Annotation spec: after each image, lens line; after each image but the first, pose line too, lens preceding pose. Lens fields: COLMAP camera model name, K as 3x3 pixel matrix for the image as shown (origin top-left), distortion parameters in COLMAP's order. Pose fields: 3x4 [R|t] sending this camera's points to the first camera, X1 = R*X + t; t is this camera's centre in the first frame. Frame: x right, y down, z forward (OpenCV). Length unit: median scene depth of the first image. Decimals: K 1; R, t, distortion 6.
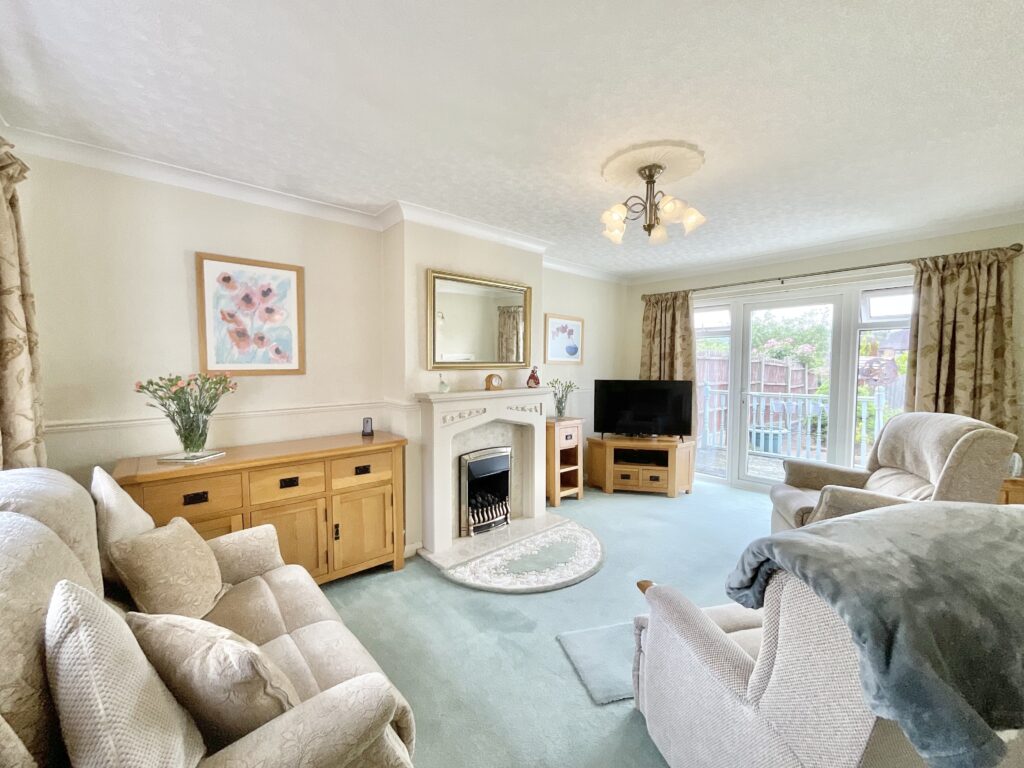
lens RADIAL K [[416.8, 0, 509.7], [0, 416.8, 384.9], [0, 0, 1]] dist [-0.002981, -0.000196]
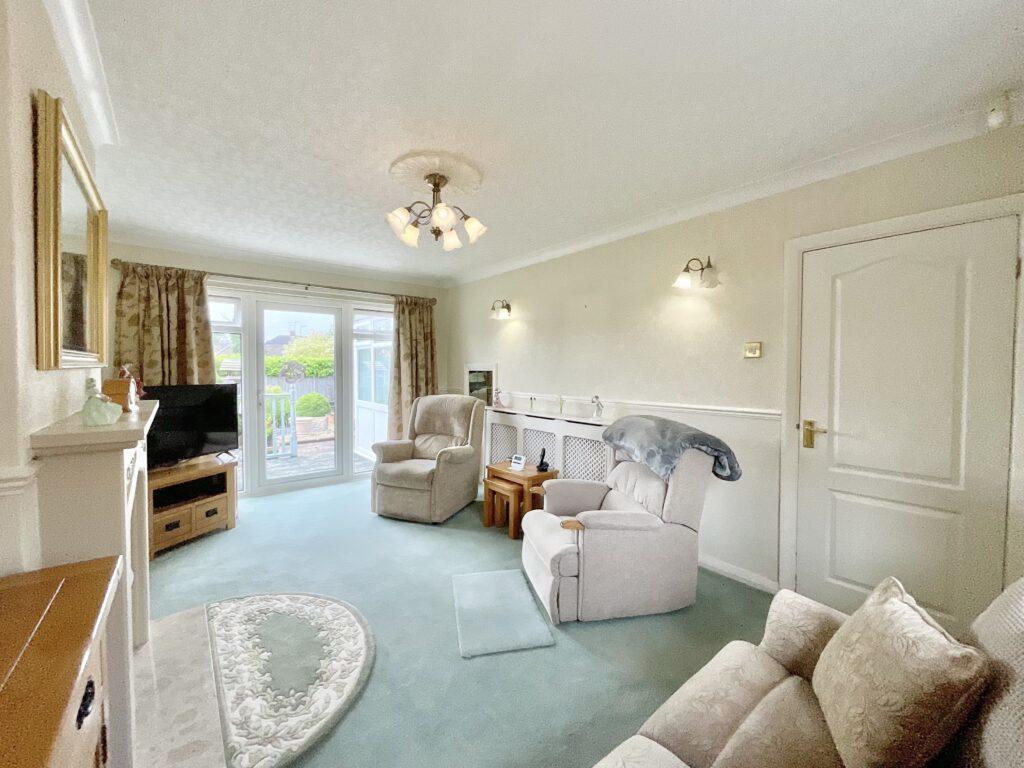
lens RADIAL K [[416.8, 0, 510.9], [0, 416.8, 383.3], [0, 0, 1]] dist [-0.002981, -0.000196]
pose [[0.051631, -0.033029, 0.998120, -0.483646], [0.047240, 0.998415, 0.030595, -0.012291], [-0.997548, 0.045572, 0.053109, 0.516676]]
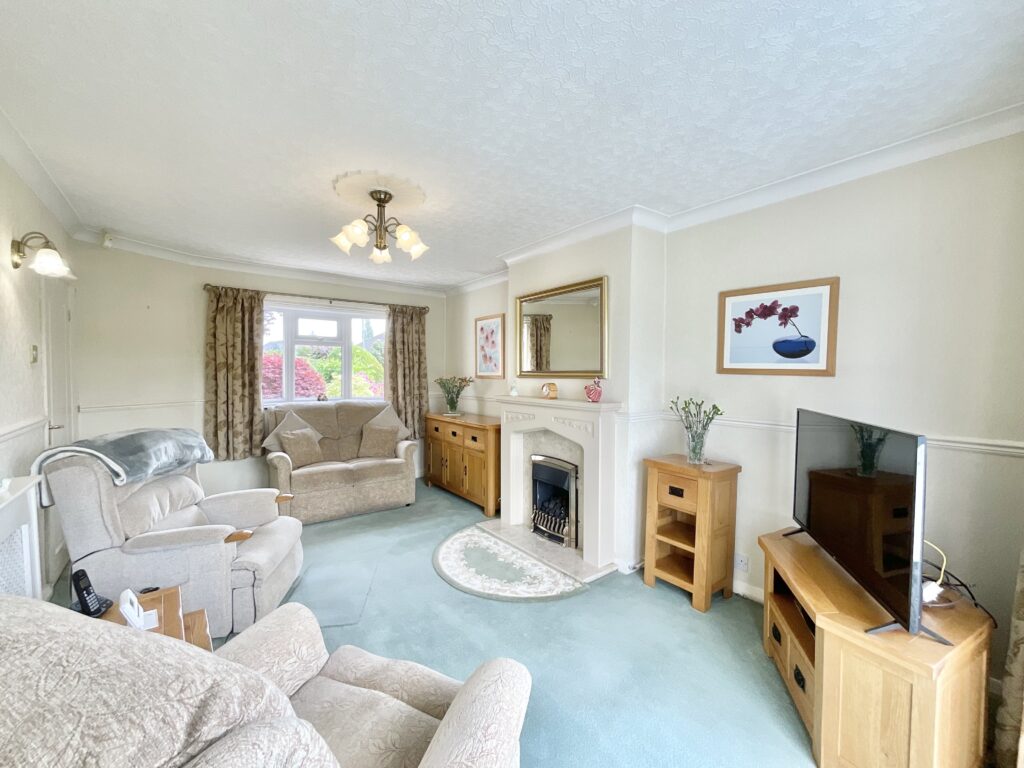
lens RADIAL K [[416.8, 0, 512.9], [0, 416.8, 383.7], [0, 0, 1]] dist [-0.002981, -0.000196]
pose [[-0.071387, 0.025091, -0.997133, 0.944832], [-0.059445, 0.997800, 0.029363, -0.046981], [0.995676, 0.061371, -0.069738, 0.964664]]
